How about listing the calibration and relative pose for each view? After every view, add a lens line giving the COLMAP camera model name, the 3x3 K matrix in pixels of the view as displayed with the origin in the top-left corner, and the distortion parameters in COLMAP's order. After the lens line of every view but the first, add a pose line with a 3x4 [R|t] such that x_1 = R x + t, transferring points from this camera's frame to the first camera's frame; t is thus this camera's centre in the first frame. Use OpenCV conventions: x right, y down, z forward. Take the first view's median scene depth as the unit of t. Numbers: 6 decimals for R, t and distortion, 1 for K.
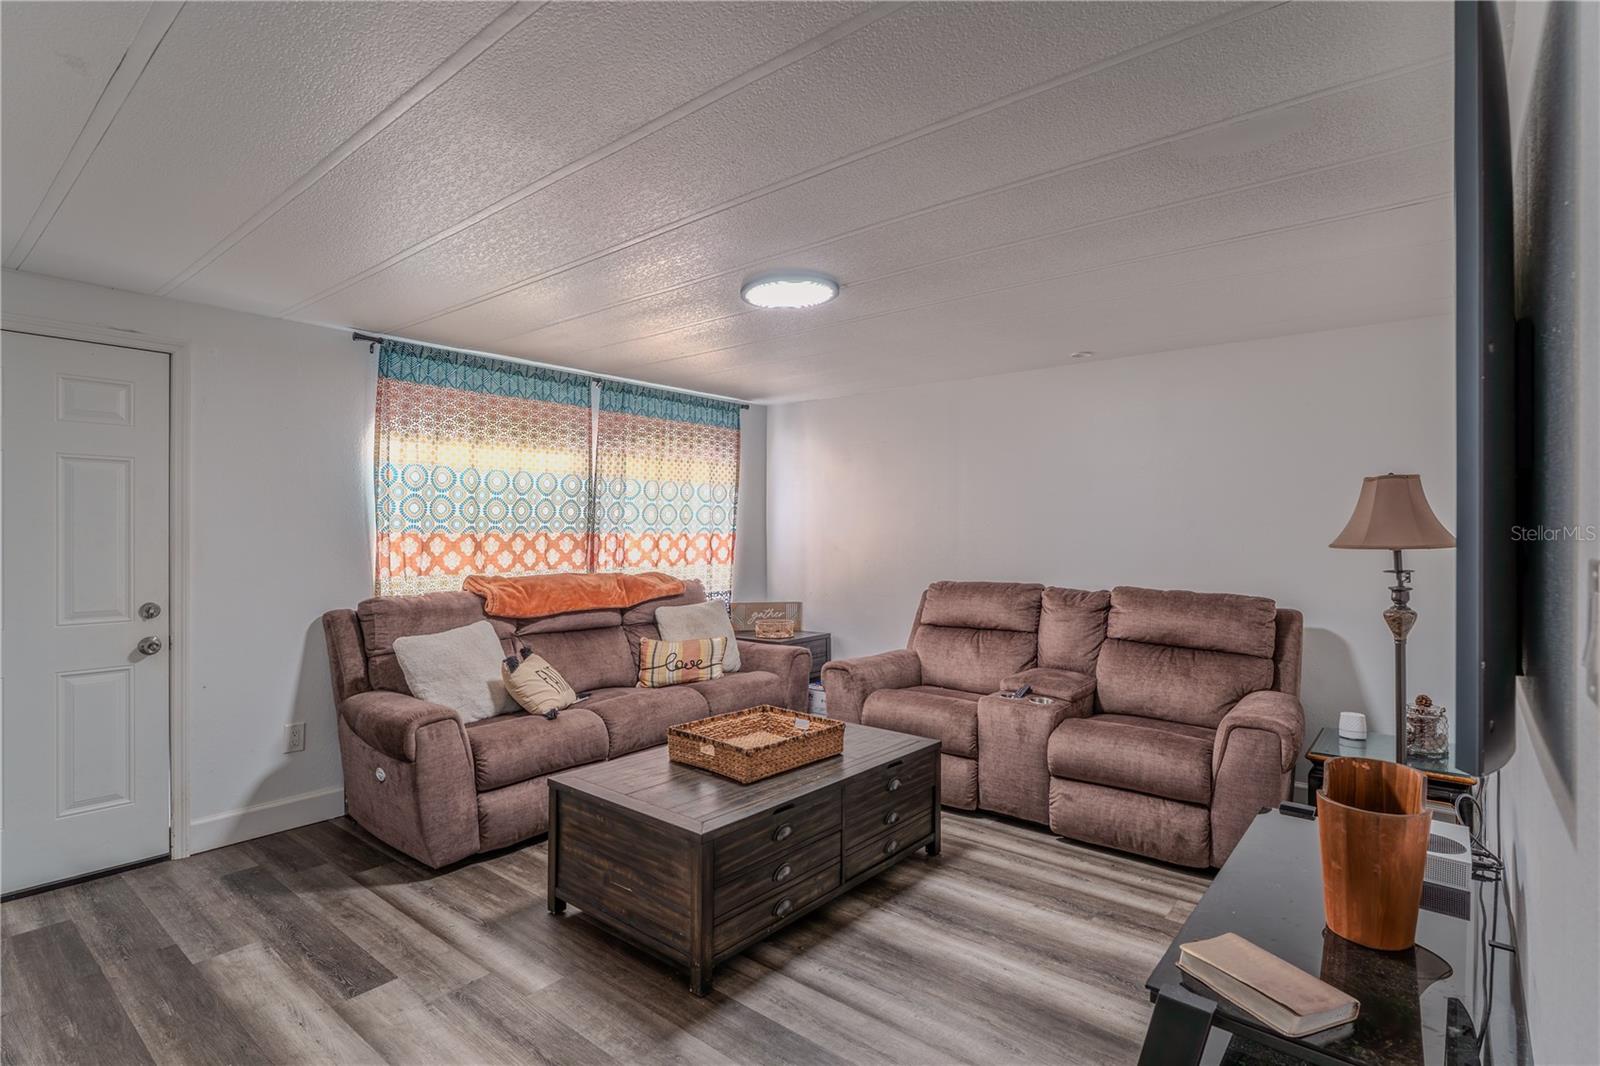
lens RADIAL K [[775.0, 0, 806.7], [0, 775.0, 540.4], [0, 0, 1]] dist [0.002086, 0.000035]
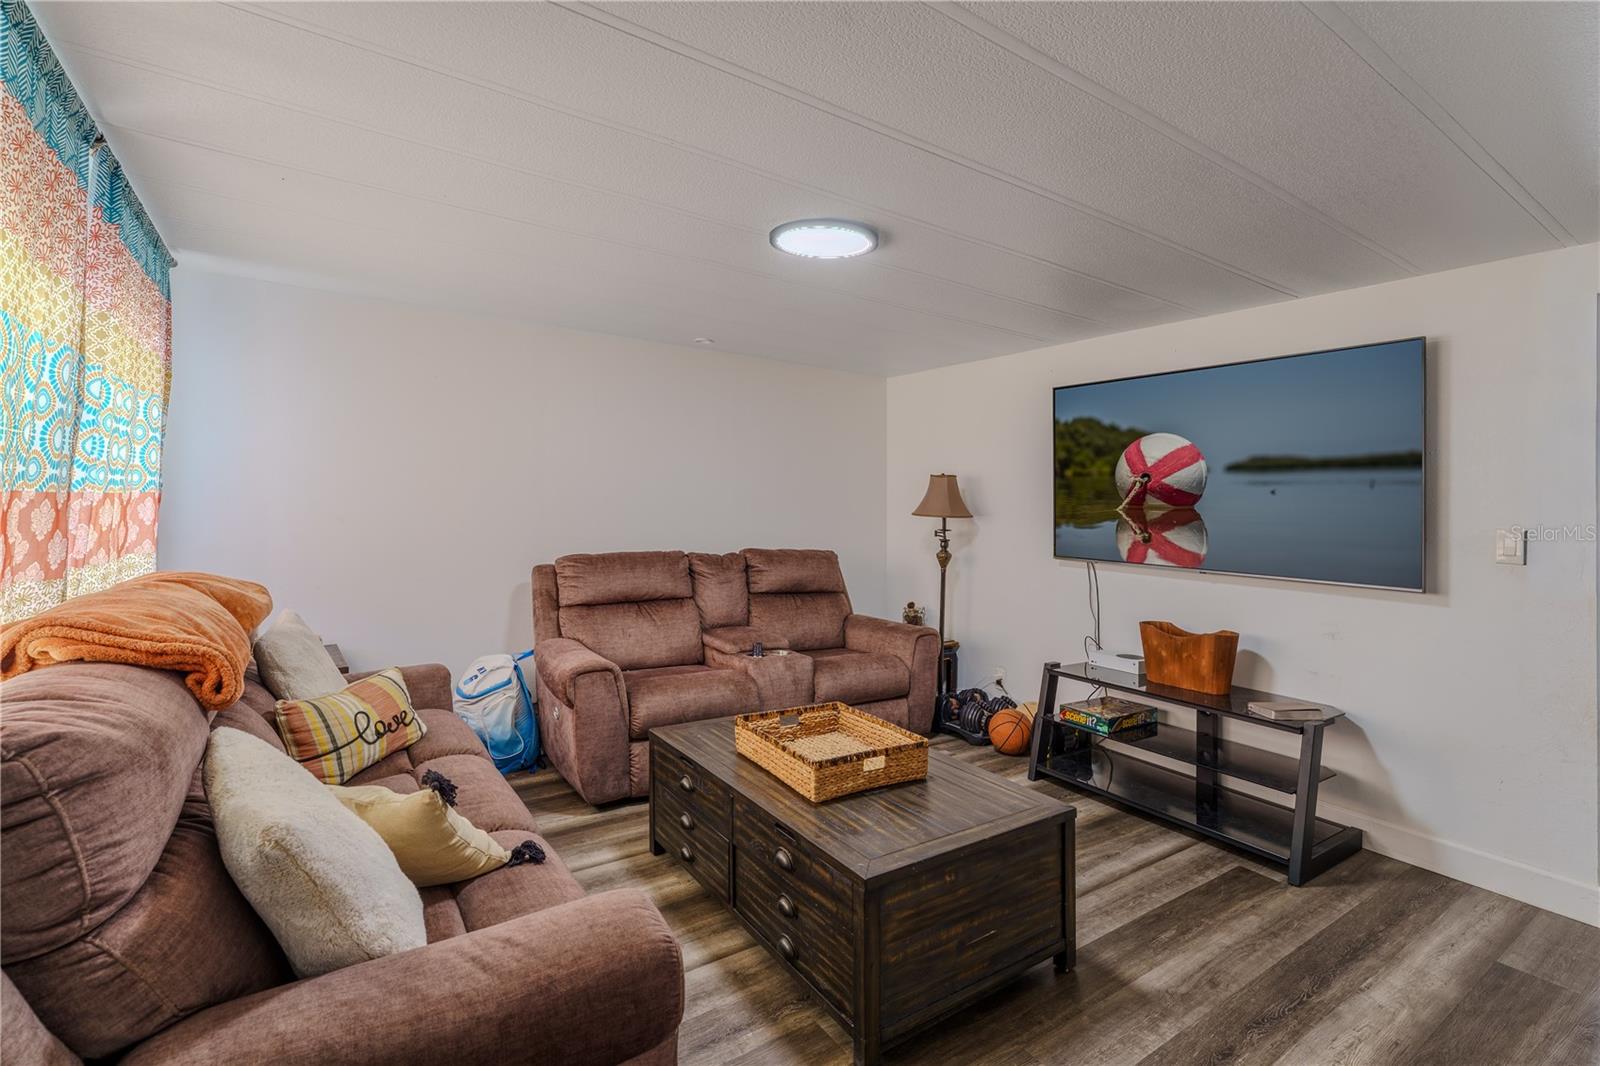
lens RADIAL K [[740.7, 0, 807.9], [0, 740.7, 517.5], [0, 0, 1]] dist [0.004057, 0.000370]
pose [[0.274734, -0.009267, 0.961476, -0.676492], [-0.012897, 0.999828, 0.013322, -0.004907], [-0.961434, -0.016060, 0.274567, 0.628450]]
